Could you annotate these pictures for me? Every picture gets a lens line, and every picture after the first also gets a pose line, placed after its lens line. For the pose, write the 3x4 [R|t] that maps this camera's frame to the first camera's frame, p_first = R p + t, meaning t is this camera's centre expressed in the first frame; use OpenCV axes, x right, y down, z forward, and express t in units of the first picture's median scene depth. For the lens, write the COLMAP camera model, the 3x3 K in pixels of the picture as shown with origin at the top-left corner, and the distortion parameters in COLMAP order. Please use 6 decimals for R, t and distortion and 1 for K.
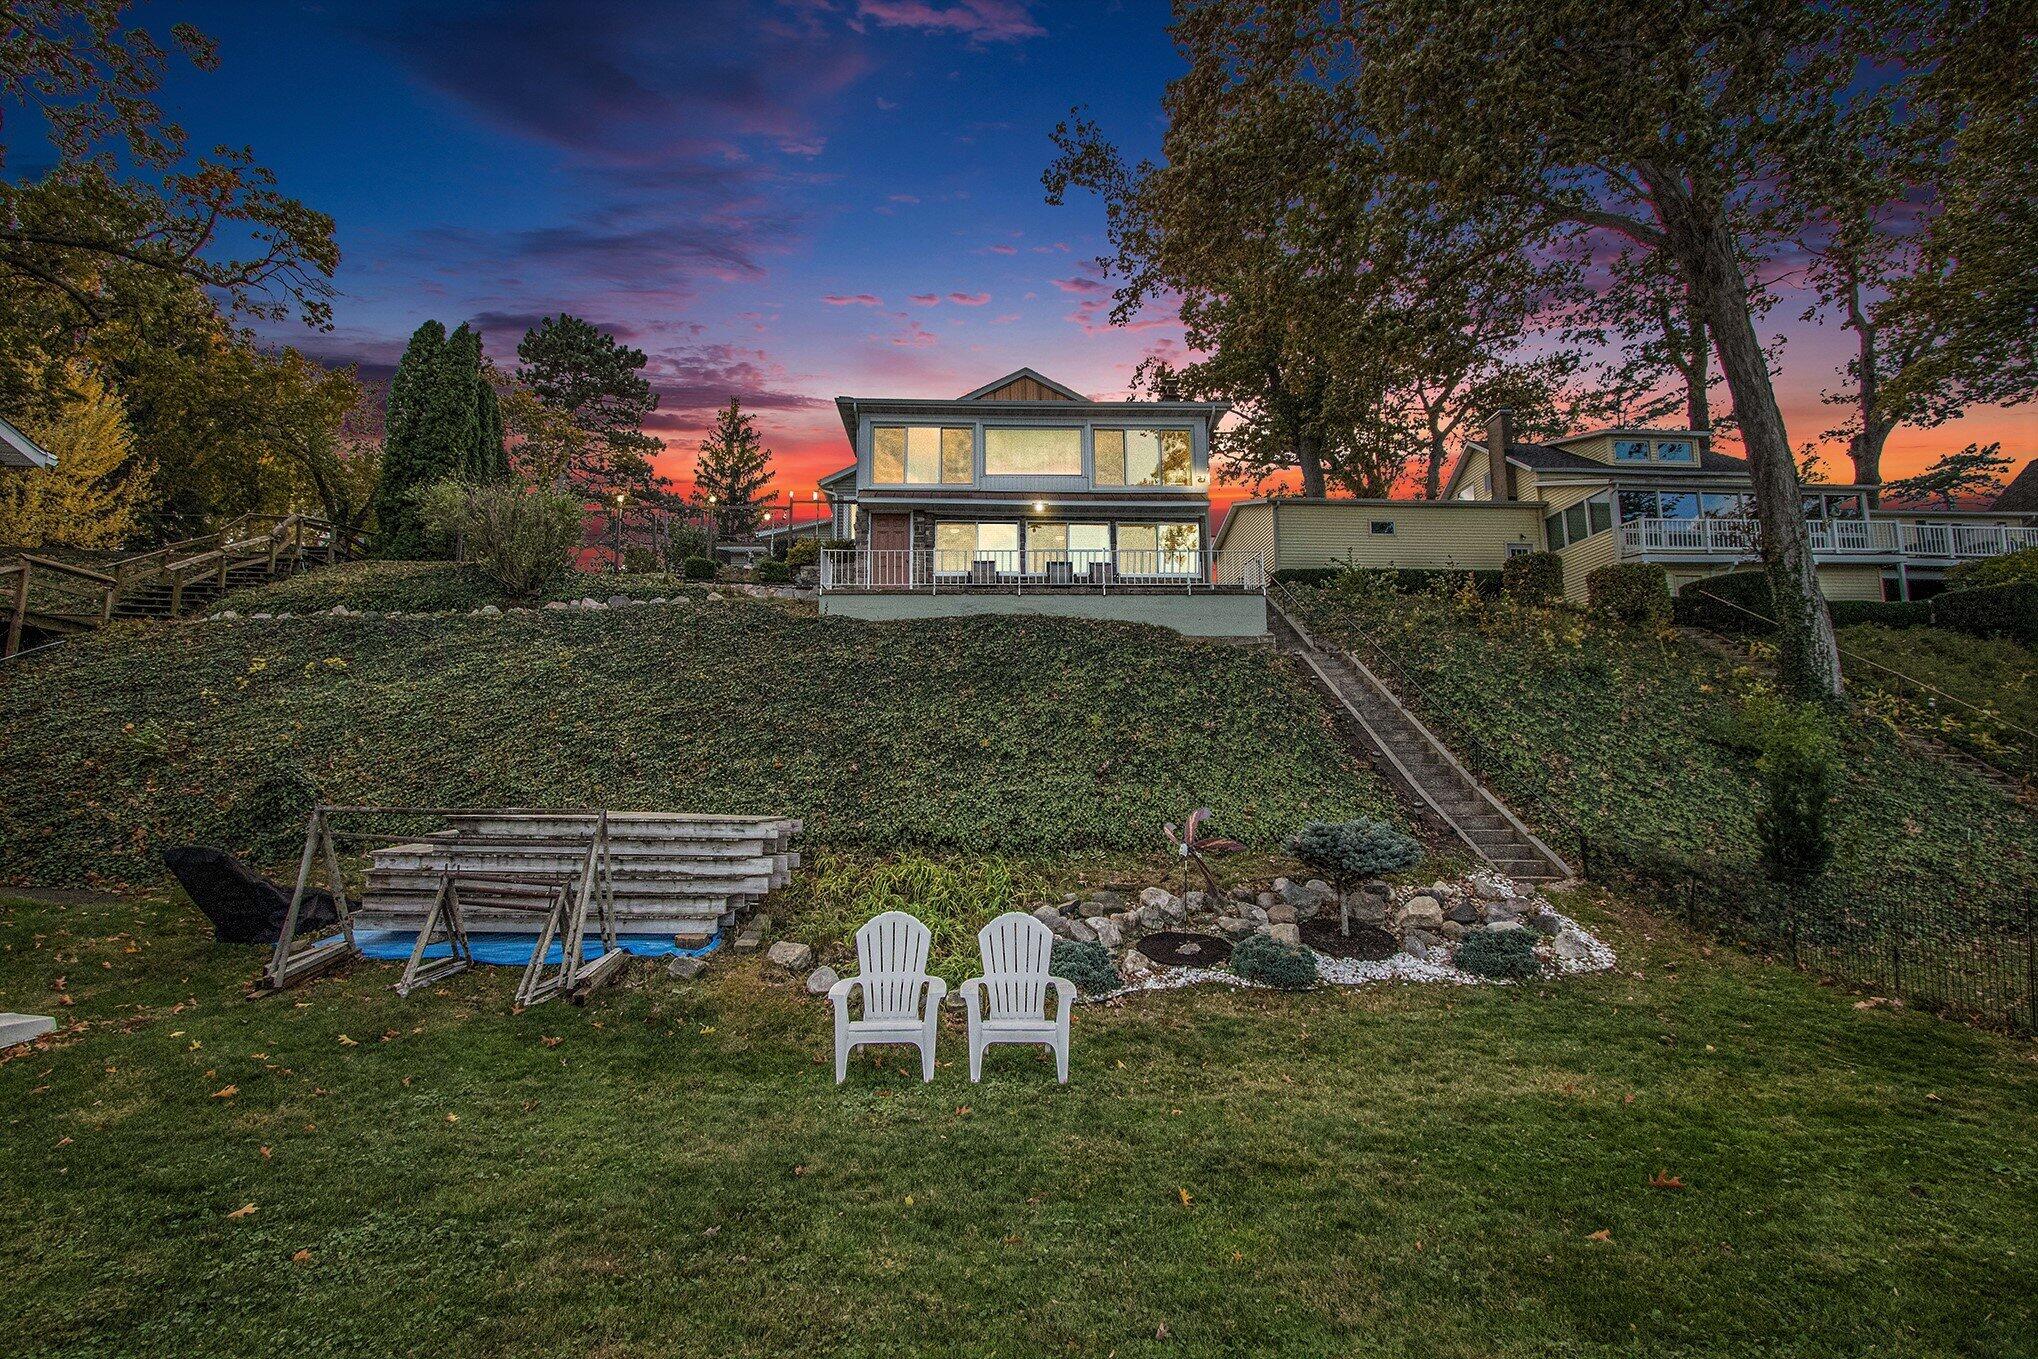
lens RADIAL K [[972.0, 0, 1019.0], [0, 972.0, 679.5], [0, 0, 1]] dist [-0.012963, 0.000299]
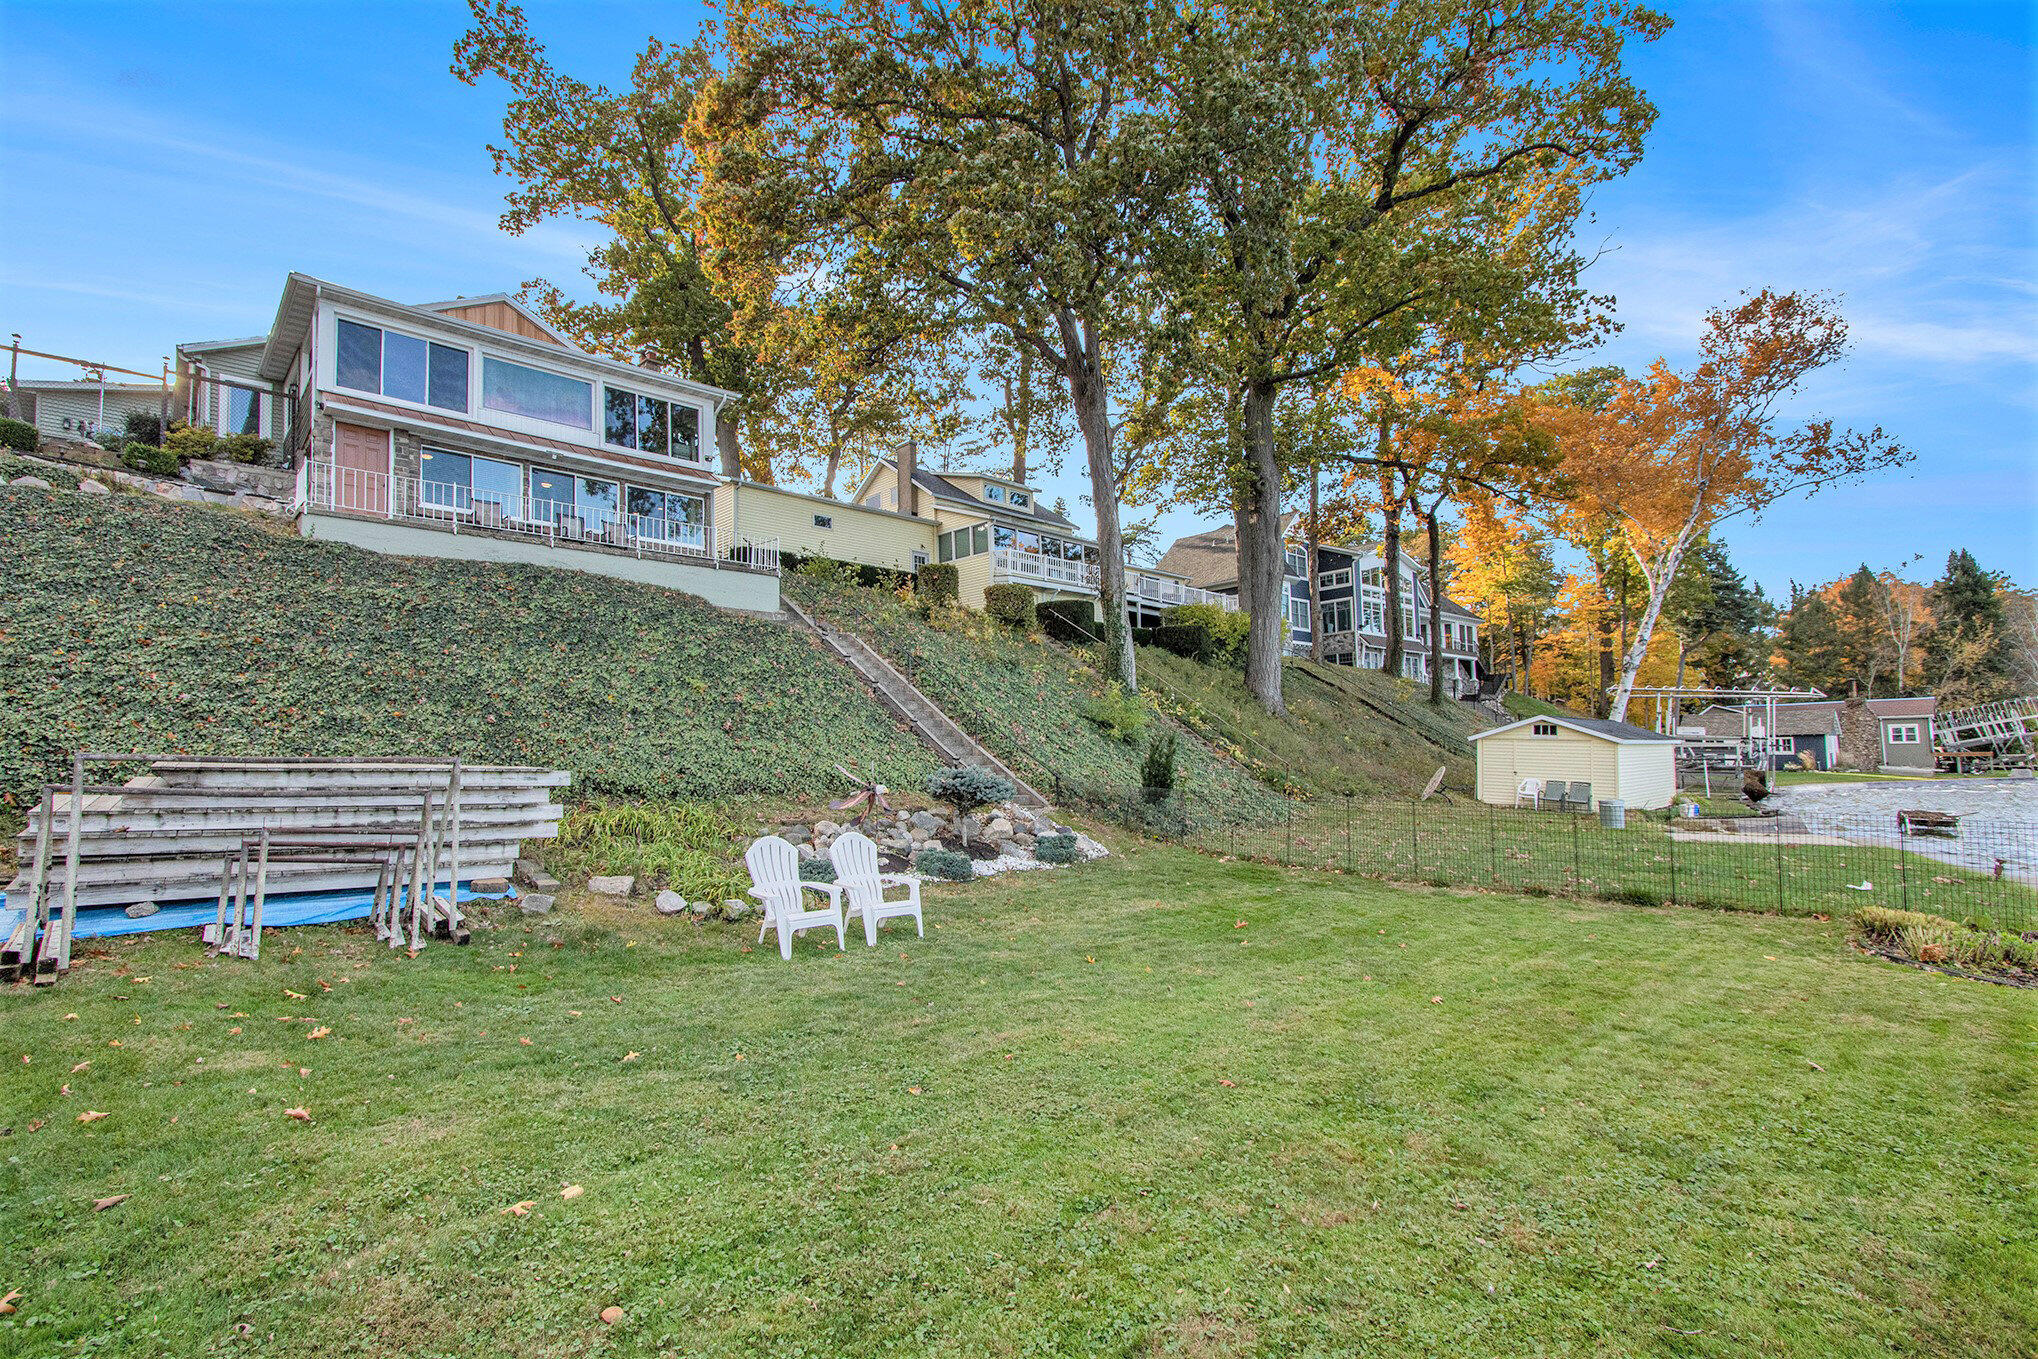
lens RADIAL K [[972.0, 0, 1019.0], [0, 972.0, 679.5], [0, 0, 1]] dist [-0.012963, 0.000299]
pose [[0.757244, 0.053801, 0.650912, -0.242386], [-0.082607, 0.996488, 0.013737, -0.004521], [-0.647887, -0.064172, 0.759029, -0.057832]]
